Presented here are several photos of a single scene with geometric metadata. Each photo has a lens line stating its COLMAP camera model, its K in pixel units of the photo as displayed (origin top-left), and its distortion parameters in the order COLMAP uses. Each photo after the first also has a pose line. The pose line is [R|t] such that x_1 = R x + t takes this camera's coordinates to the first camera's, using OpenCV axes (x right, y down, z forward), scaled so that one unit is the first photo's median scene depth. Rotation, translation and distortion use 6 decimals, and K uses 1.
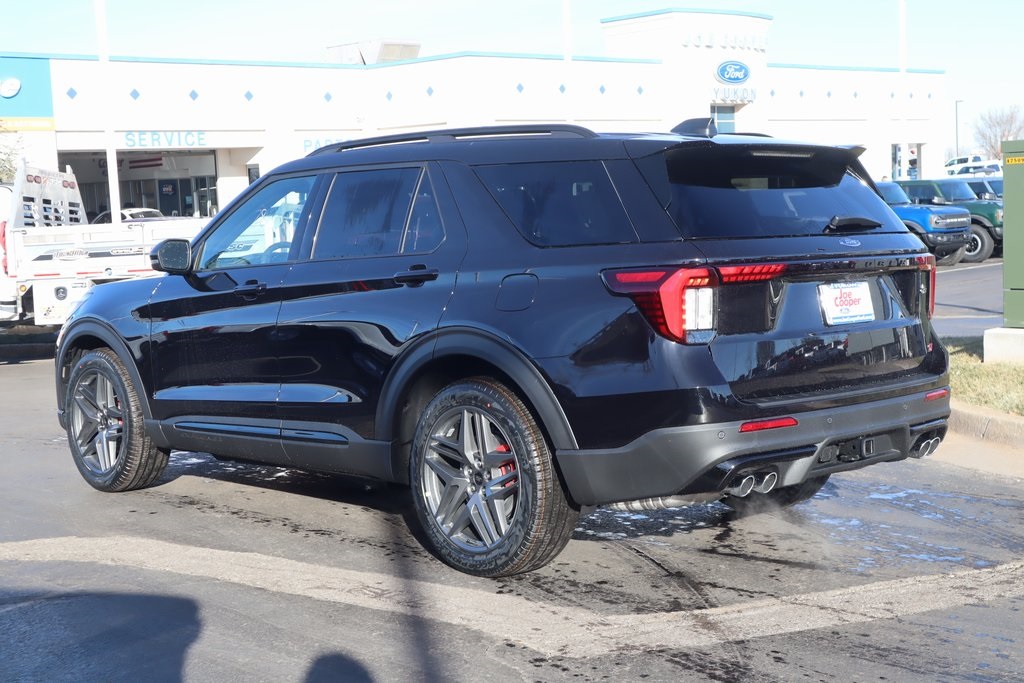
lens RADIAL K [[1448.5, 0, 512.0], [0, 1448.5, 341.5], [0, 0, 1]] dist [0.006310, 0.028616]
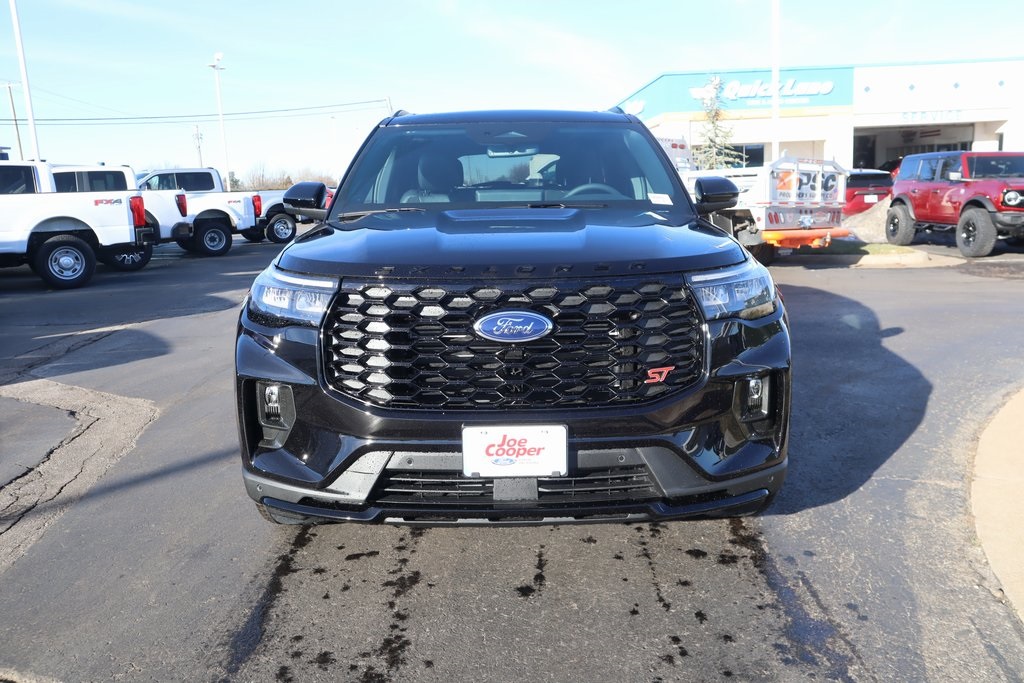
lens RADIAL K [[831.2, 0, 512.0], [0, 831.2, 341.5], [0, 0, 1]] dist [-0.046763, 0.012797]
pose [[0.719813, 0.141872, -0.679515, 0.196452], [-0.058894, 0.987844, 0.143859, -0.023929], [0.691665, -0.063532, 0.719419, 0.272668]]
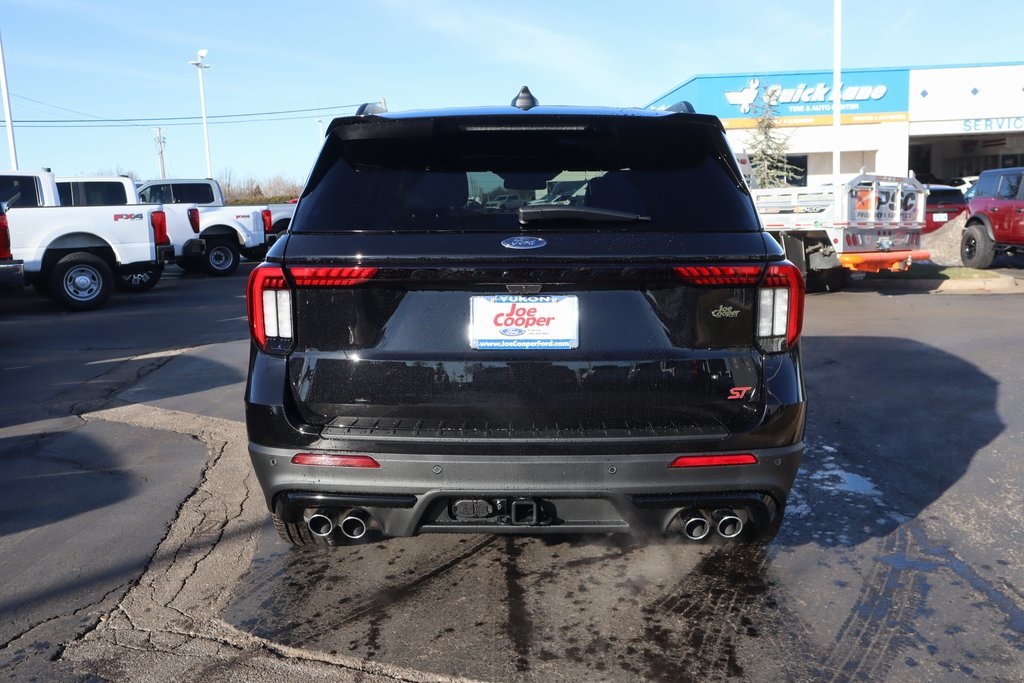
lens RADIAL K [[948.0, 0, 512.0], [0, 948.0, 341.5], [0, 0, 1]] dist [-0.045067, 0.082769]
pose [[0.720965, 0.122080, -0.682133, 0.188271], [-0.065216, 0.991944, 0.108598, -0.023311], [0.689896, -0.033810, 0.723119, 0.208949]]
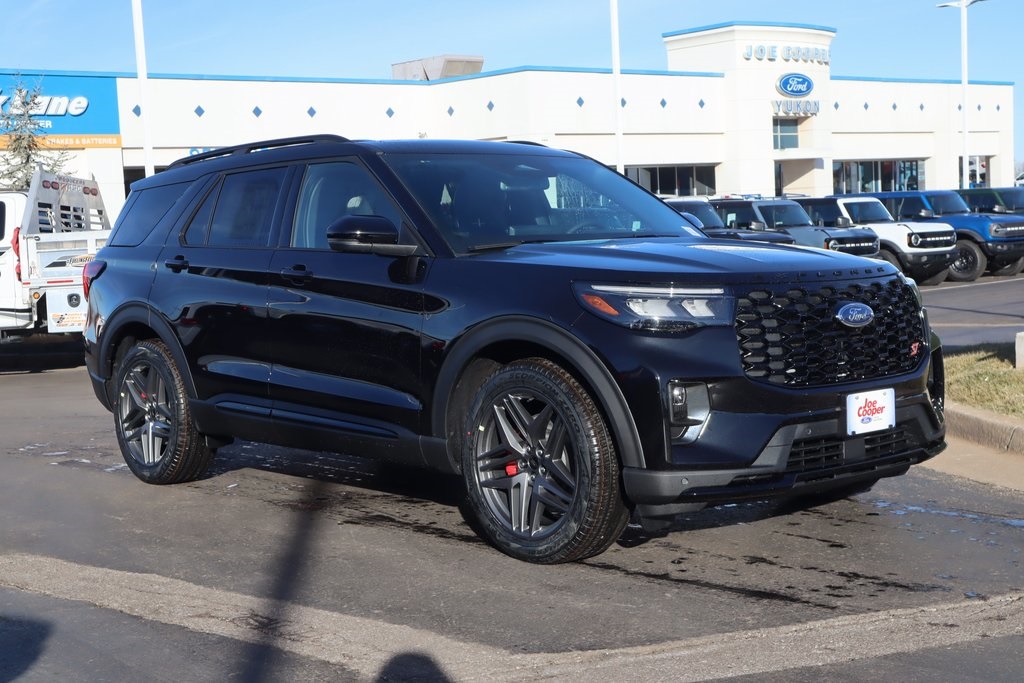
lens RADIAL K [[1426.1, 0, 512.0], [0, 1426.1, 341.5], [0, 0, 1]] dist [0.003137, 0.076967]
pose [[0.998691, -0.000361, -0.051153, 0.033078], [-0.000179, 0.999944, -0.010555, 0.004524], [0.051154, 0.010551, 0.998635, 0.049992]]
